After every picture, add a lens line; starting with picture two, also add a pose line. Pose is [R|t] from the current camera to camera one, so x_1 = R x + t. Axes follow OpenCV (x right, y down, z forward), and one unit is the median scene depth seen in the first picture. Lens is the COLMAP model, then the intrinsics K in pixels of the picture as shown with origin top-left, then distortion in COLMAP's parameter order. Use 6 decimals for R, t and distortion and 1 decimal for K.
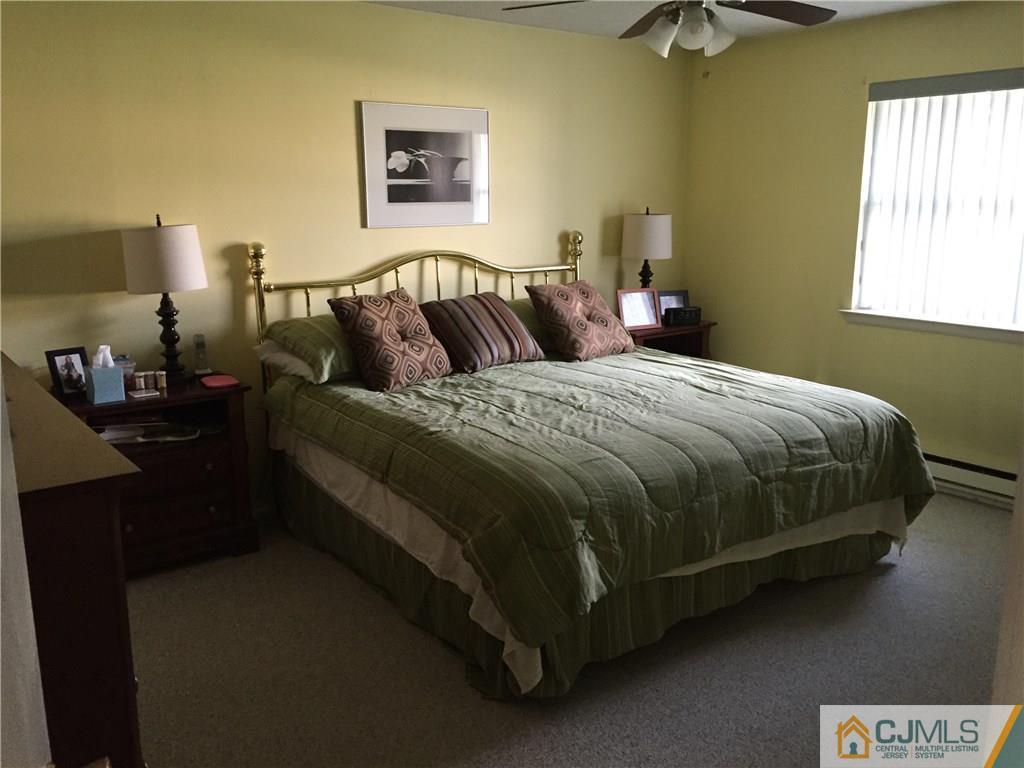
lens RADIAL K [[873.6, 0, 515.7], [0, 873.6, 375.8], [0, 0, 1]] dist [0.035352, -0.009554]
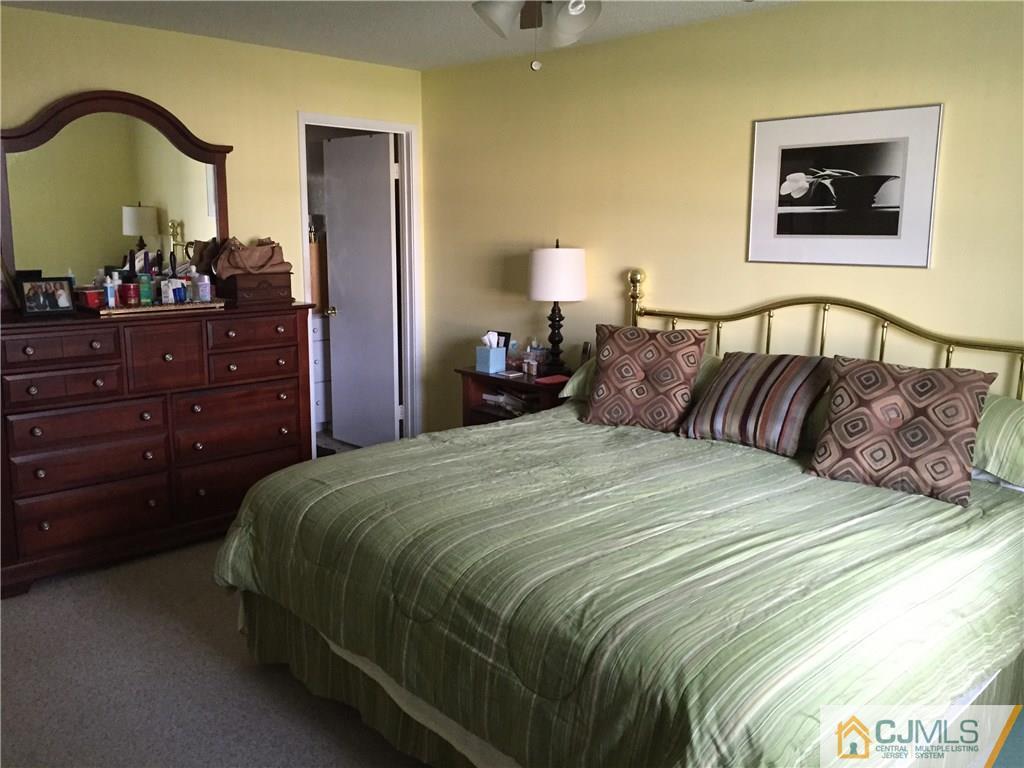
lens RADIAL K [[873.6, 0, 515.7], [0, 873.6, 375.8], [0, 0, 1]] dist [0.035352, -0.009554]
pose [[0.111270, 0.174860, -0.978286, 0.682209], [-0.216805, 0.964959, 0.147819, -0.137396], [0.969853, 0.195649, 0.145282, 0.662696]]
